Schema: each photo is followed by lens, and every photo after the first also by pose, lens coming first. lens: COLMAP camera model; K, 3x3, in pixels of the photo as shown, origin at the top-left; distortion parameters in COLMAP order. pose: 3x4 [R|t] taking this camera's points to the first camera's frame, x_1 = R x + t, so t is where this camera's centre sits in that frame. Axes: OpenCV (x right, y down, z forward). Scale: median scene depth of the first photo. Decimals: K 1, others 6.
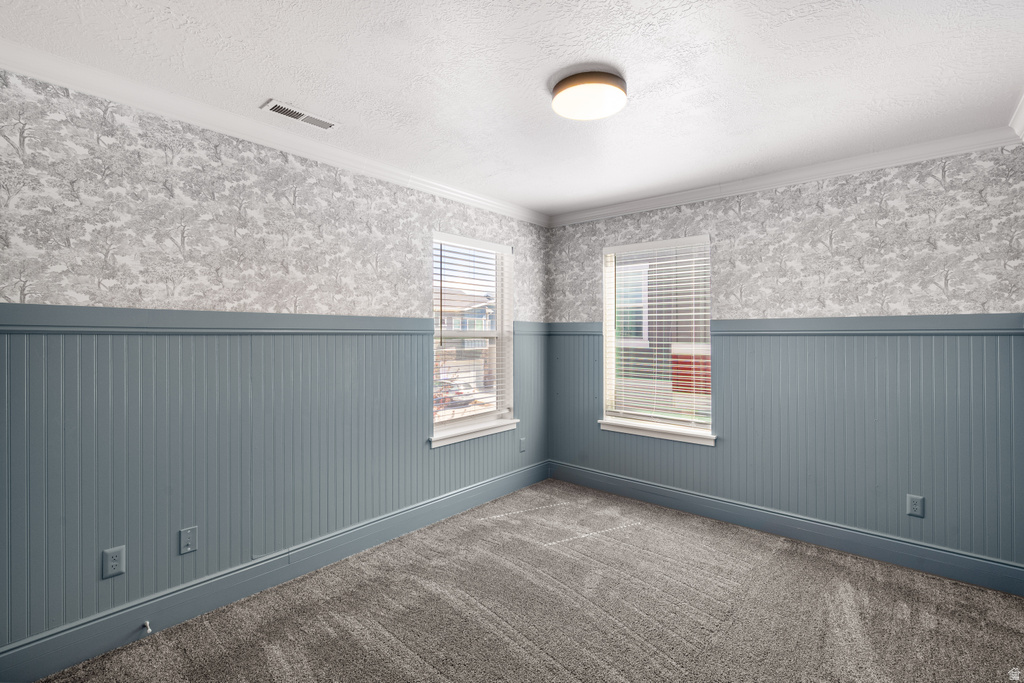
lens RADIAL K [[469.5, 0, 505.7], [0, 469.5, 324.5], [0, 0, 1]] dist [-0.000699, 0.000185]
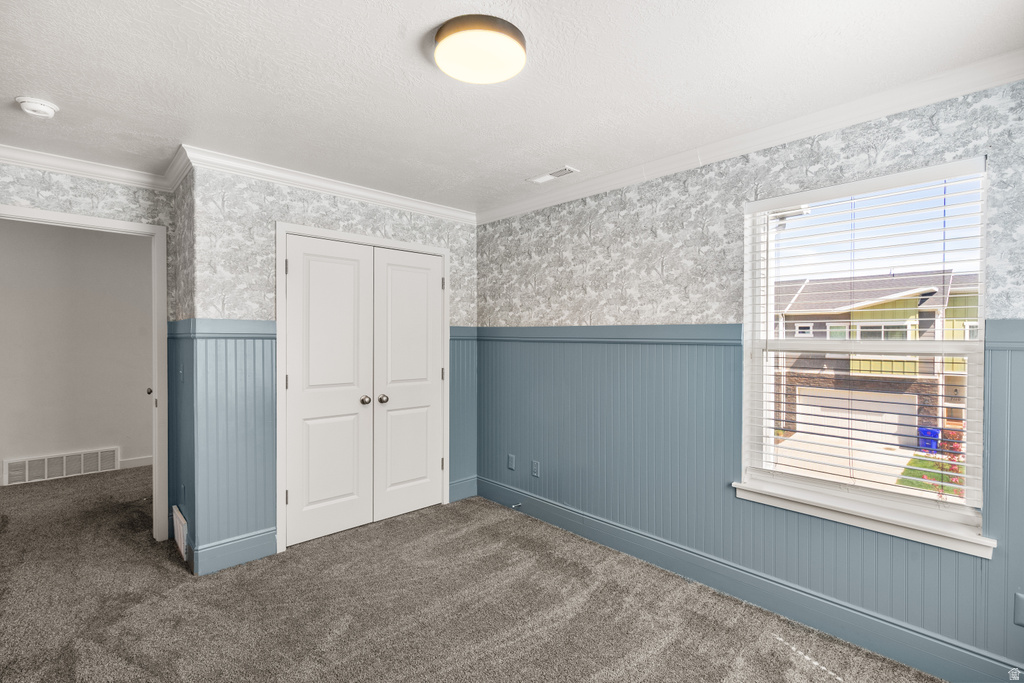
lens RADIAL K [[478.9, 0, 512.0], [0, 478.9, 341.5], [0, 0, 1]] dist [0.011889, -0.000473]
pose [[-0.109136, 0.002926, -0.994023, 0.763584], [0.008395, 0.999963, 0.002022, 0.013135], [0.993991, -0.008124, -0.109156, 0.869019]]
